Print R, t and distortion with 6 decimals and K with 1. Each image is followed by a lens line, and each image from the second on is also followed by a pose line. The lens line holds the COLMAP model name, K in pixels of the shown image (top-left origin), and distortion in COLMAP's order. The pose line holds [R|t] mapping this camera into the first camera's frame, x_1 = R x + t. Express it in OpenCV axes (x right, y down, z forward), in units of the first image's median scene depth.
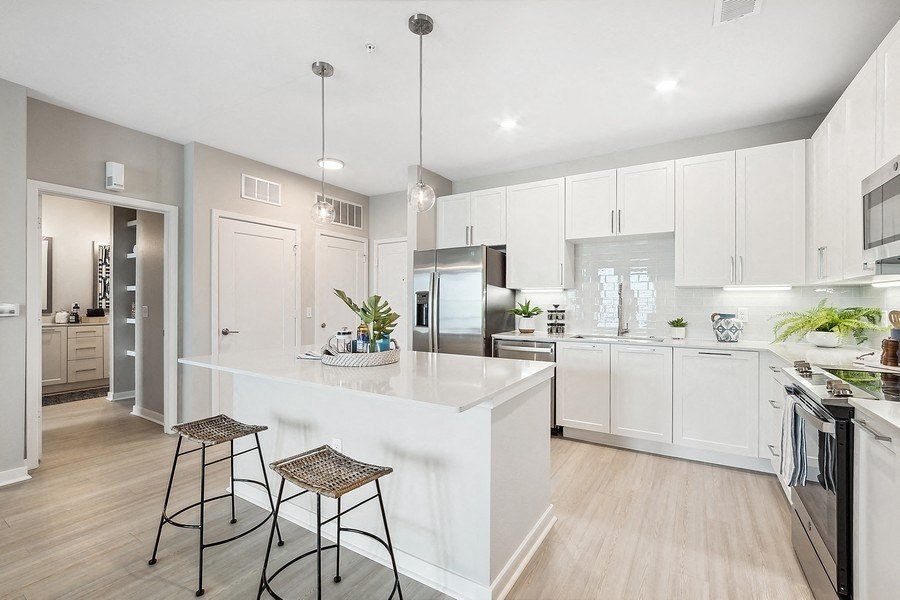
lens RADIAL K [[397.0, 0, 449.6], [0, 397.0, 300.1], [0, 0, 1]] dist [-0.003312, -0.000131]
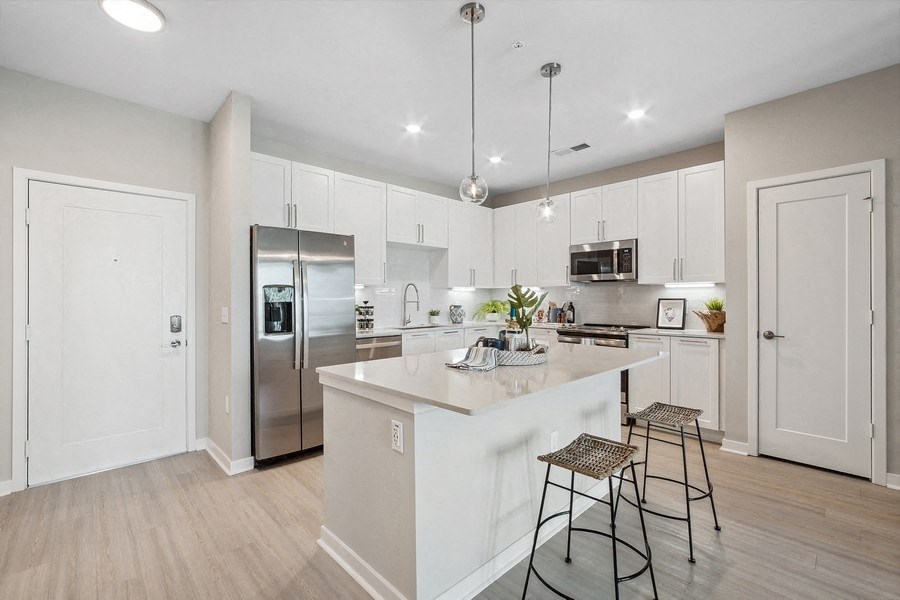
lens RADIAL K [[397.0, 0, 454.8], [0, 397.0, 296.6], [0, 0, 1]] dist [-0.003312, -0.000131]
pose [[0.261564, -0.005348, 0.965171, -0.795941], [0.000016, 0.999985, 0.005537, -0.007258], [-0.965186, -0.001433, 0.261560, 0.593329]]
